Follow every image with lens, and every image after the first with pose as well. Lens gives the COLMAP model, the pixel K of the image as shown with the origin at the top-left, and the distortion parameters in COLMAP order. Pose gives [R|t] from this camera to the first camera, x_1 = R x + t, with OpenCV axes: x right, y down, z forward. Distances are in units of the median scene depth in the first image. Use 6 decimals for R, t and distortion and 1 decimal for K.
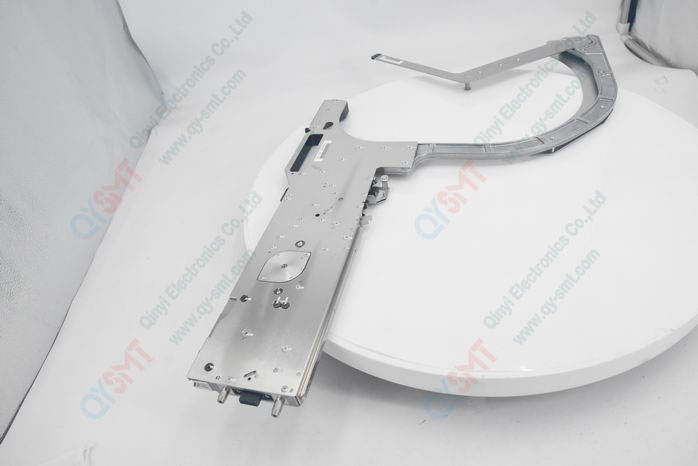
lens RADIAL K [[480.8, 0, 349.0], [0, 480.8, 233.0], [0, 0, 1]] dist [-0.146595, 0.070985]
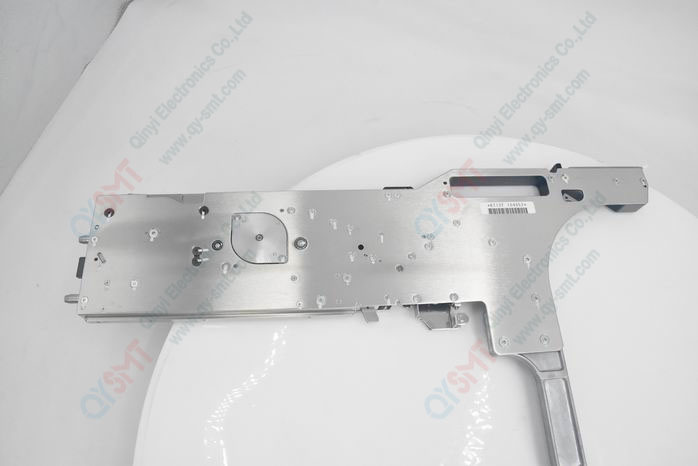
lens RADIAL K [[480.8, 0, 349.0], [0, 480.8, 233.0], [0, 0, 1]] dist [-0.146595, 0.070985]
pose [[0.289007, 0.928796, -0.231974, 0.070079], [-0.715662, 0.370555, 0.592045, -0.423411], [0.635848, -0.005090, 0.771797, 0.404288]]
